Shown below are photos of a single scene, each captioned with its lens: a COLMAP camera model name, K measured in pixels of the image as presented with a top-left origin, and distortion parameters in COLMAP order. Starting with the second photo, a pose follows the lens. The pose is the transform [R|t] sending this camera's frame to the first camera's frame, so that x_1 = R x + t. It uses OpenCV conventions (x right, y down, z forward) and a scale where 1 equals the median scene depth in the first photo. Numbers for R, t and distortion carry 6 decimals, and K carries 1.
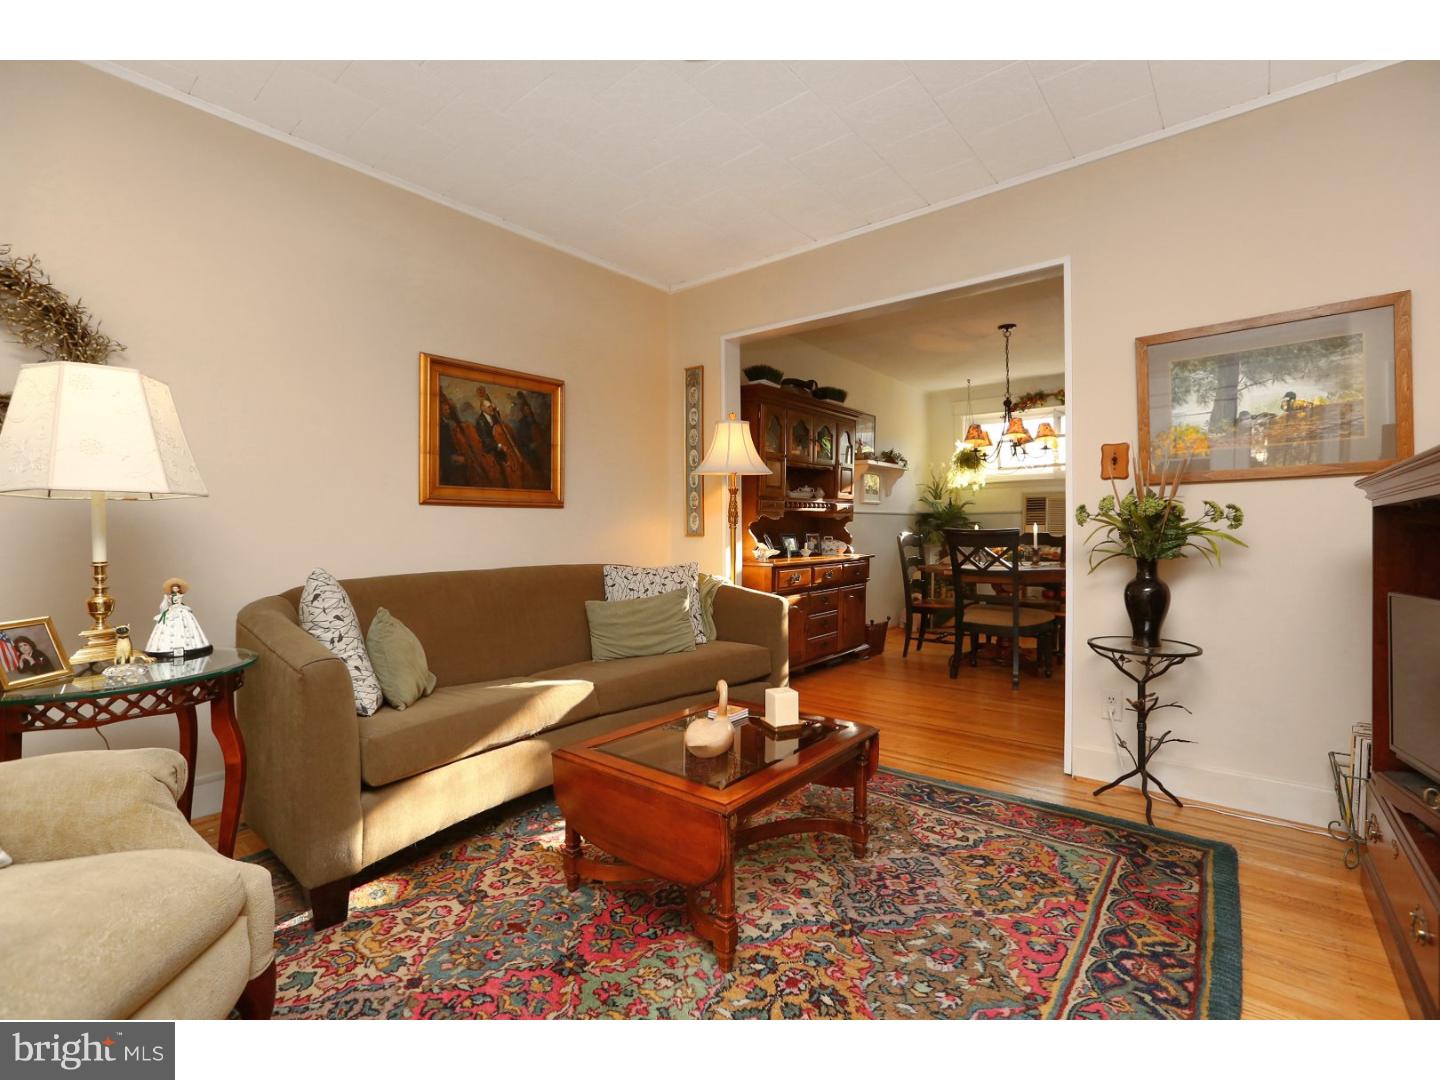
lens RADIAL K [[668.8, 0, 728.2], [0, 668.8, 525.9], [0, 0, 1]] dist [-0.029595, 0.016315]
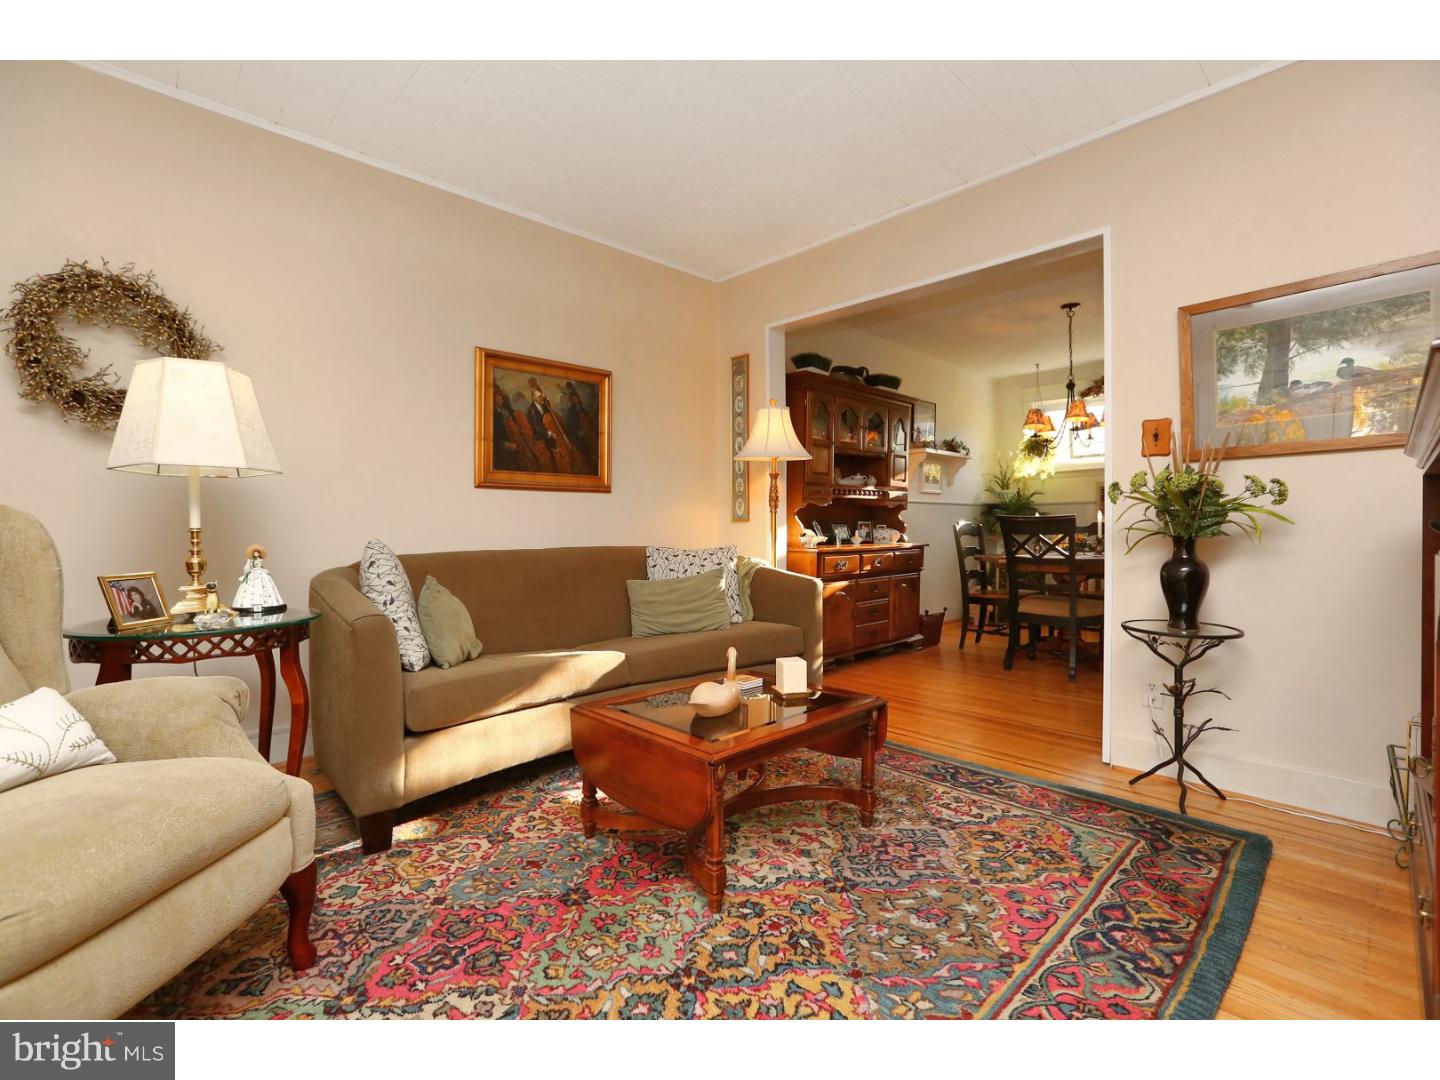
lens RADIAL K [[674.0, 0, 719.9], [0, 674.0, 523.6], [0, 0, 1]] dist [-0.035192, 0.020935]
pose [[0.991926, 0.002992, -0.126780, 0.104266], [-0.002887, 0.999995, 0.001014, 0.036108], [0.126783, -0.000640, 0.991930, -0.045808]]
